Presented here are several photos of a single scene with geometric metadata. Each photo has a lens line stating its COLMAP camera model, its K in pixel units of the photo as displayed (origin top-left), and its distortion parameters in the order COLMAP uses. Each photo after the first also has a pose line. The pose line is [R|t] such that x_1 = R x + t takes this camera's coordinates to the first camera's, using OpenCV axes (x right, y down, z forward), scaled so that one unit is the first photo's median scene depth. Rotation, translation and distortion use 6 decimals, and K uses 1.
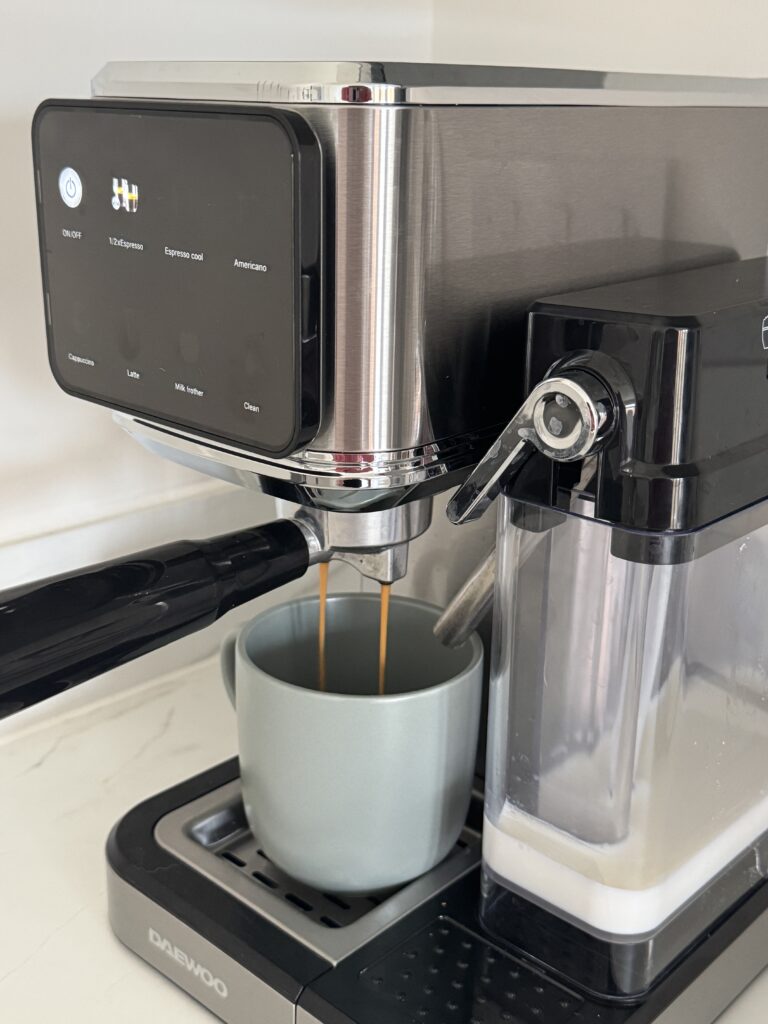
lens RADIAL K [[1174.5, 0, 384.0], [0, 1174.5, 512.0], [0, 0, 1]] dist [0.273413, -0.748987]
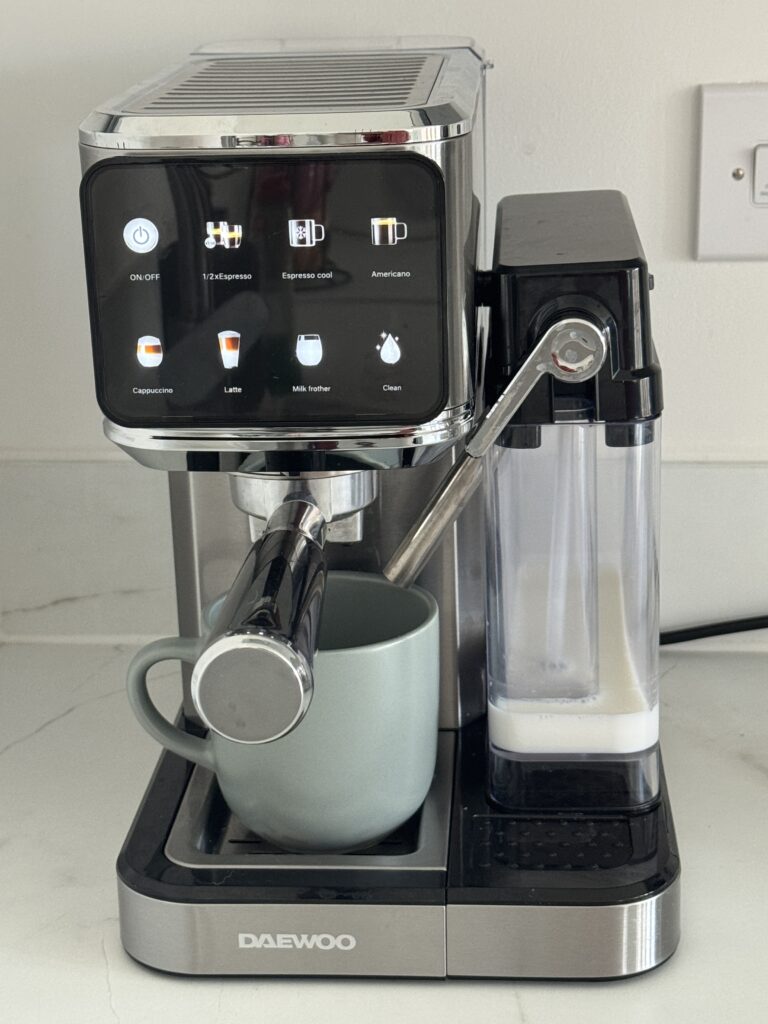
lens RADIAL K [[1949.0, 0, 384.0], [0, 1949.0, 512.0], [0, 0, 1]] dist [0.251470, -0.020758]
pose [[0.775558, -0.234981, 0.585913, -1.193032], [0.251098, 0.966386, 0.055198, -0.070558], [-0.579189, 0.104313, 0.808492, -0.542333]]
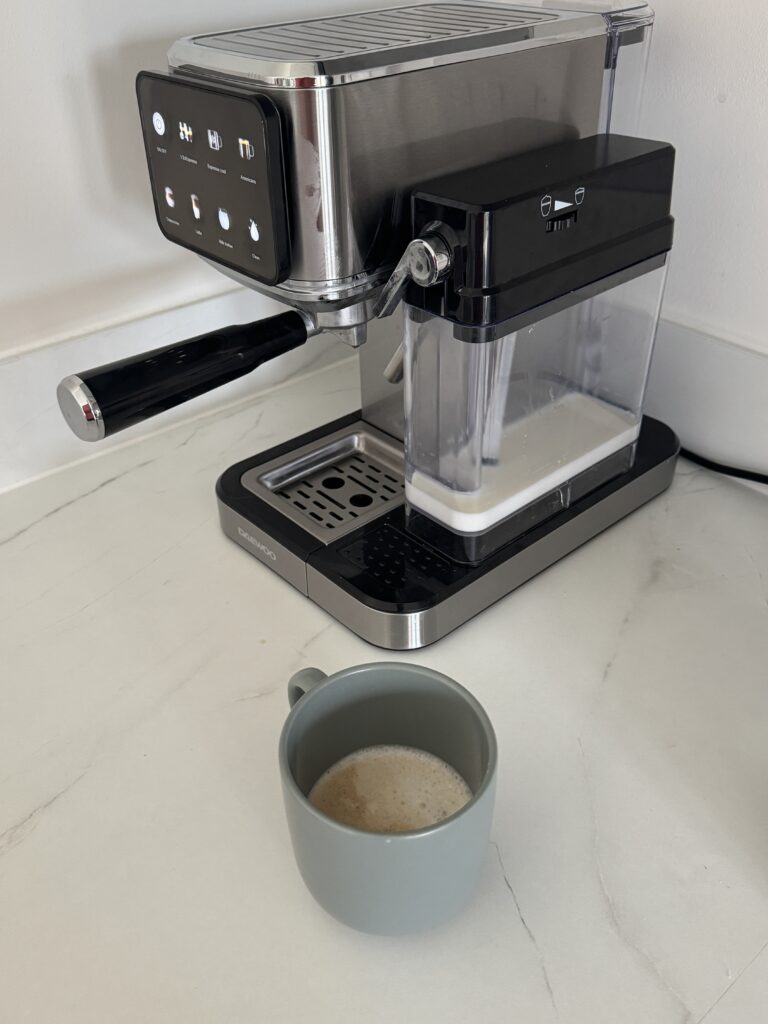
lens RADIAL K [[886.8, 0, 384.0], [0, 886.8, 512.0], [0, 0, 1]] dist [0.090057, -0.184745]
pose [[0.995066, 0.017463, -0.097668, 0.209803], [0.010486, 0.960364, 0.278552, -0.084128], [0.098661, -0.278202, 0.955442, -0.391492]]
